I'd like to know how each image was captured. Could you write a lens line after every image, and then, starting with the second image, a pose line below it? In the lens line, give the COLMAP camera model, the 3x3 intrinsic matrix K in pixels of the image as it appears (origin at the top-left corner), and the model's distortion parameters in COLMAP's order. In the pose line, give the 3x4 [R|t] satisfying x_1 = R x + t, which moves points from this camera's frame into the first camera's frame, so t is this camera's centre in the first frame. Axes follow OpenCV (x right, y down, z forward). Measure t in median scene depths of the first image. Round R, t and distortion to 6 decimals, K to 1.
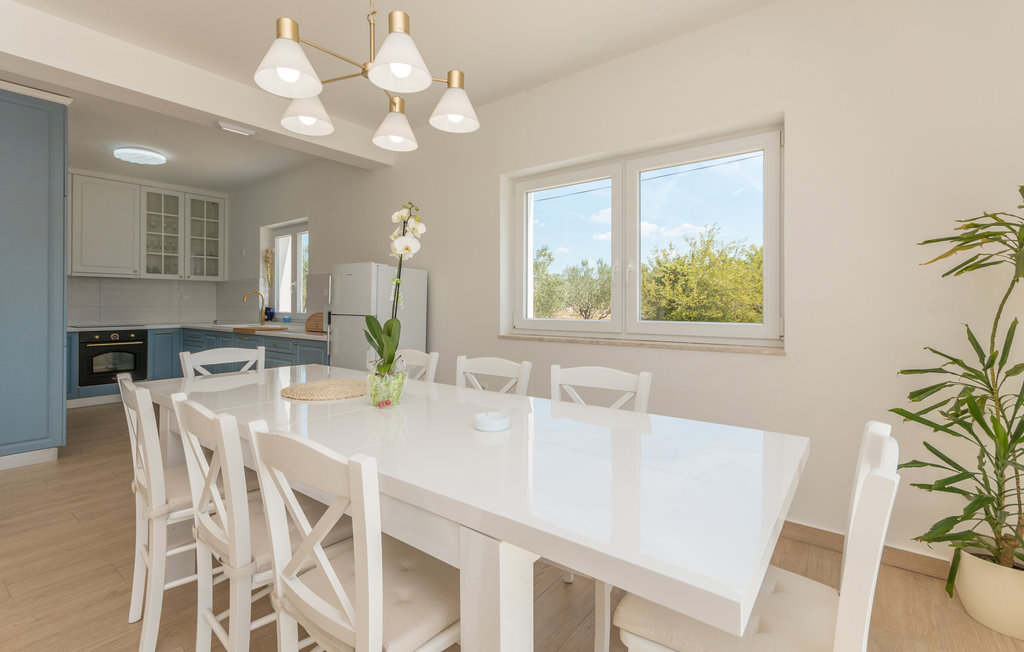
lens RADIAL K [[455.6, 0, 511.4], [0, 455.6, 303.8], [0, 0, 1]] dist [0.002358, -0.000186]
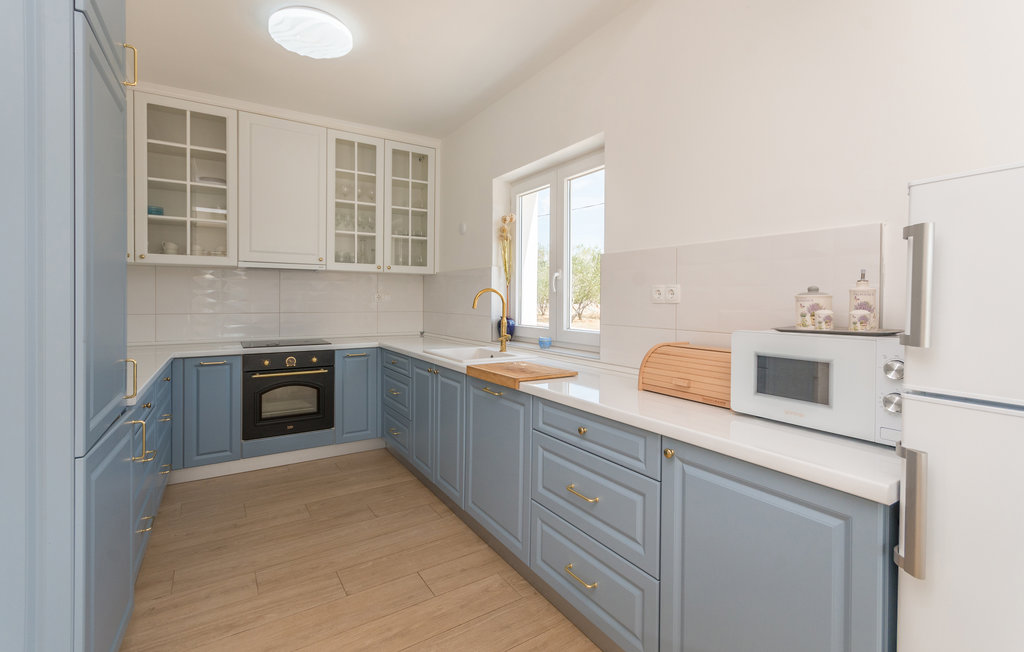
lens RADIAL K [[455.6, 0, 511.4], [0, 455.6, 303.8], [0, 0, 1]] dist [0.002358, -0.000186]
pose [[0.939318, 0.007134, -0.342973, -0.326560], [-0.004564, 0.999955, 0.008298, -0.013426], [0.343016, -0.006229, 0.939309, 0.457694]]
